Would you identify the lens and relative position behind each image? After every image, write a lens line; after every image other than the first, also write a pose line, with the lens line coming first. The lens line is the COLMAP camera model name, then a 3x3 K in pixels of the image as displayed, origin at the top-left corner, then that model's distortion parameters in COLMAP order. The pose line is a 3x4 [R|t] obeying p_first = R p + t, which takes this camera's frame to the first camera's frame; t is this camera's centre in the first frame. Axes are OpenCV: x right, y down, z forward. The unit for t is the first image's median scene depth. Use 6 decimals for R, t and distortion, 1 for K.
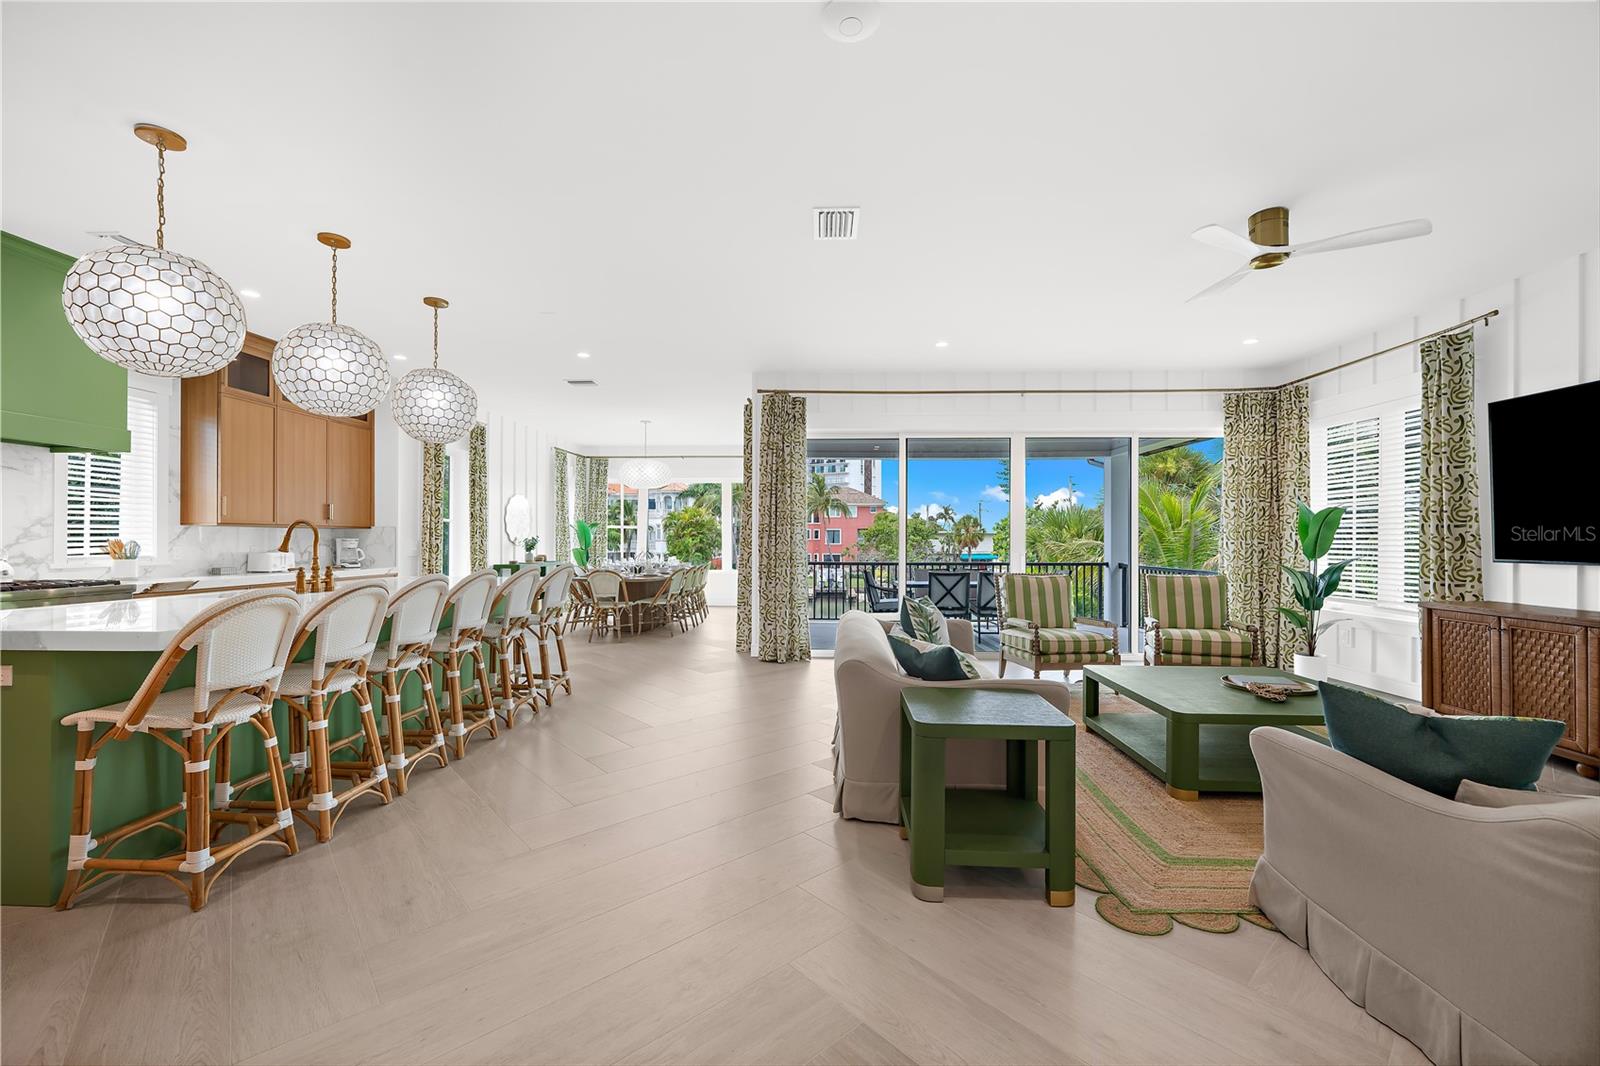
lens RADIAL K [[643.4, 0, 800.4], [0, 643.4, 536.6], [0, 0, 1]] dist [0.001636, -0.000891]
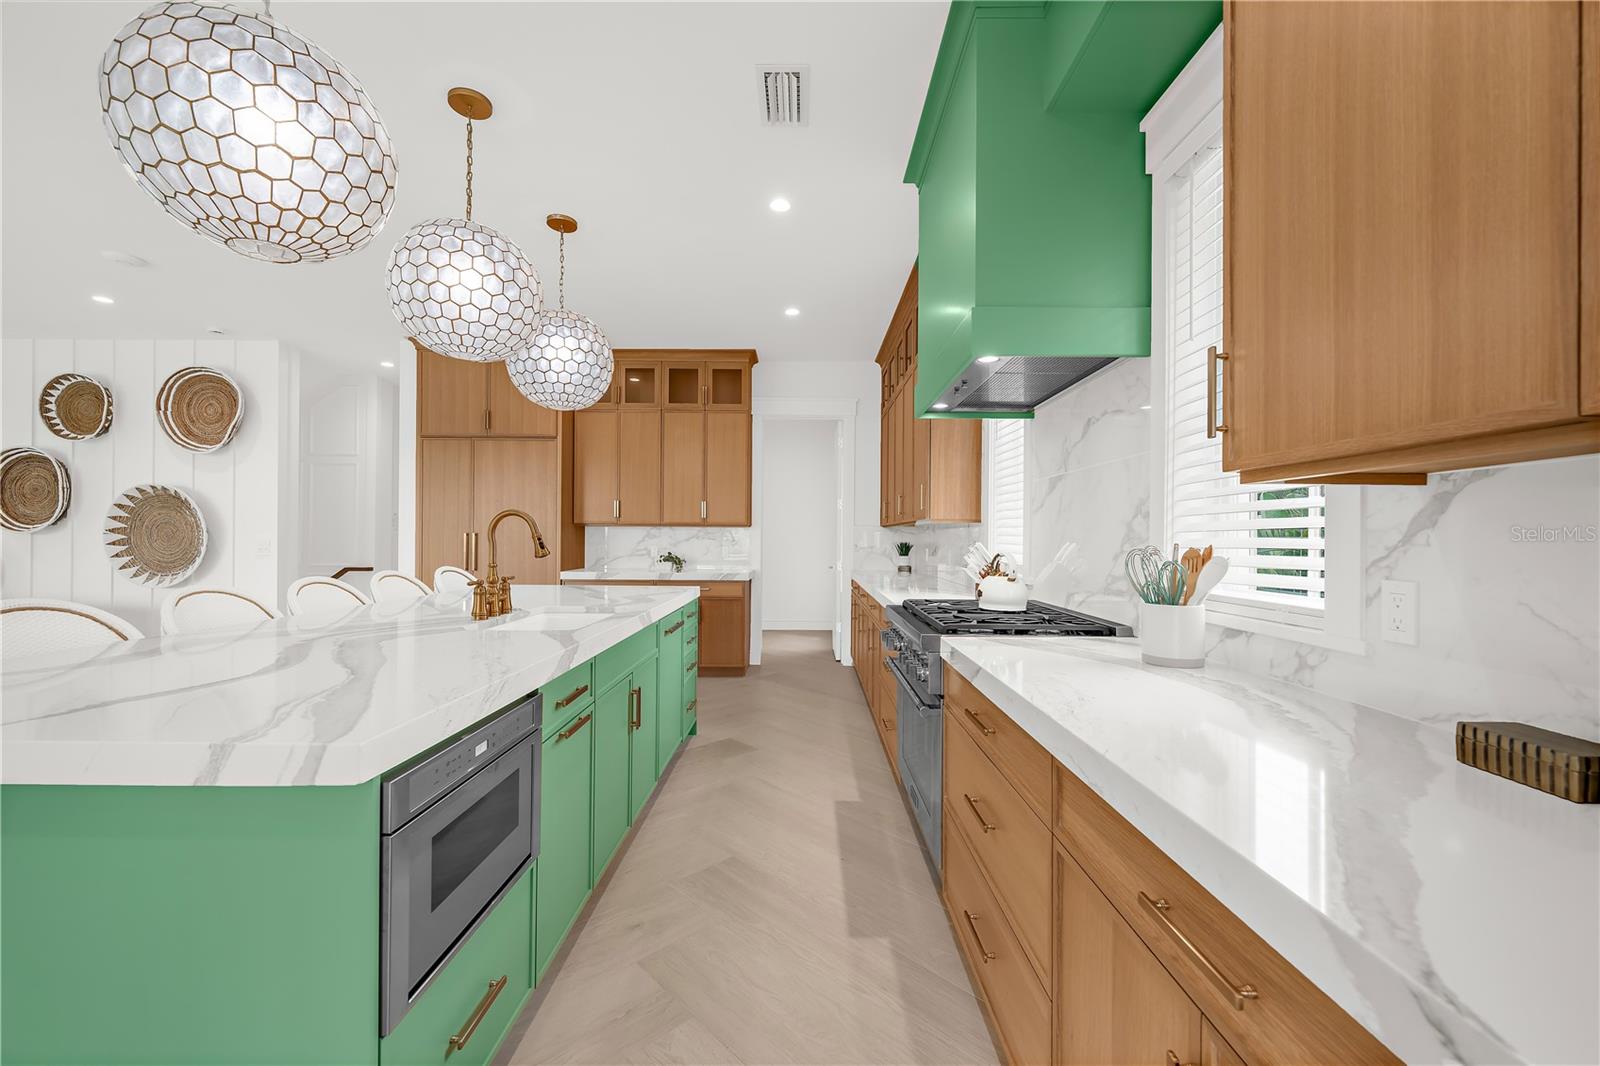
lens RADIAL K [[643.4, 0, 801.0], [0, 643.4, 535.1], [0, 0, 1]] dist [0.001636, -0.000891]
pose [[-0.999247, -0.009119, -0.037725, -0.805821], [-0.008824, 0.999929, -0.007992, 0.002748], [0.037795, -0.007654, -0.999256, 1.298632]]
